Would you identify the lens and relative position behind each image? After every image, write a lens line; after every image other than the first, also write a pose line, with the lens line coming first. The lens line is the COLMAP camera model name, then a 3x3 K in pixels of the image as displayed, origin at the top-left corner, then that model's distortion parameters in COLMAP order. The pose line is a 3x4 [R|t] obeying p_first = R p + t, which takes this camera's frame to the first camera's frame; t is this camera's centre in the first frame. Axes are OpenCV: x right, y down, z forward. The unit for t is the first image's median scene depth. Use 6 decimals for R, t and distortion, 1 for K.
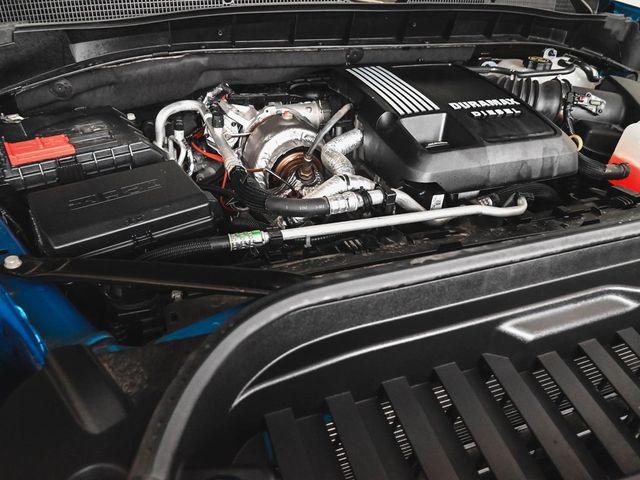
lens RADIAL K [[485.3, 0, 320.0], [0, 485.3, 240.0], [0, 0, 1]] dist [-0.031245, -0.000620]
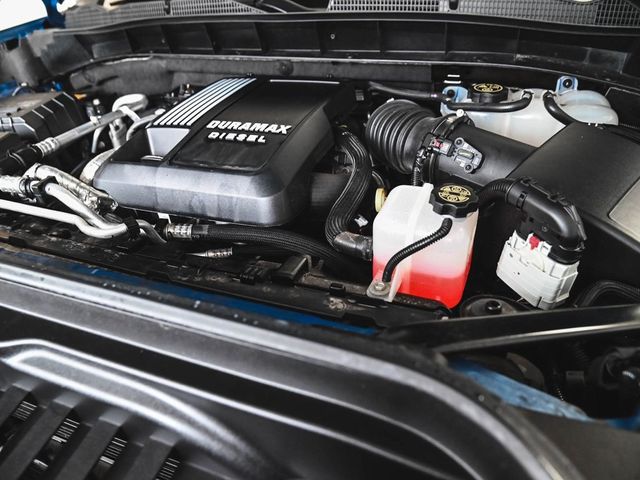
lens RADIAL K [[485.3, 0, 320.0], [0, 485.3, 240.0], [0, 0, 1]] dist [-0.031245, -0.000620]
pose [[0.746634, 0.276271, -0.605154, 0.875213], [-0.289282, 0.954010, 0.078621, -0.167820], [0.599044, 0.116359, 0.792217, 0.358930]]
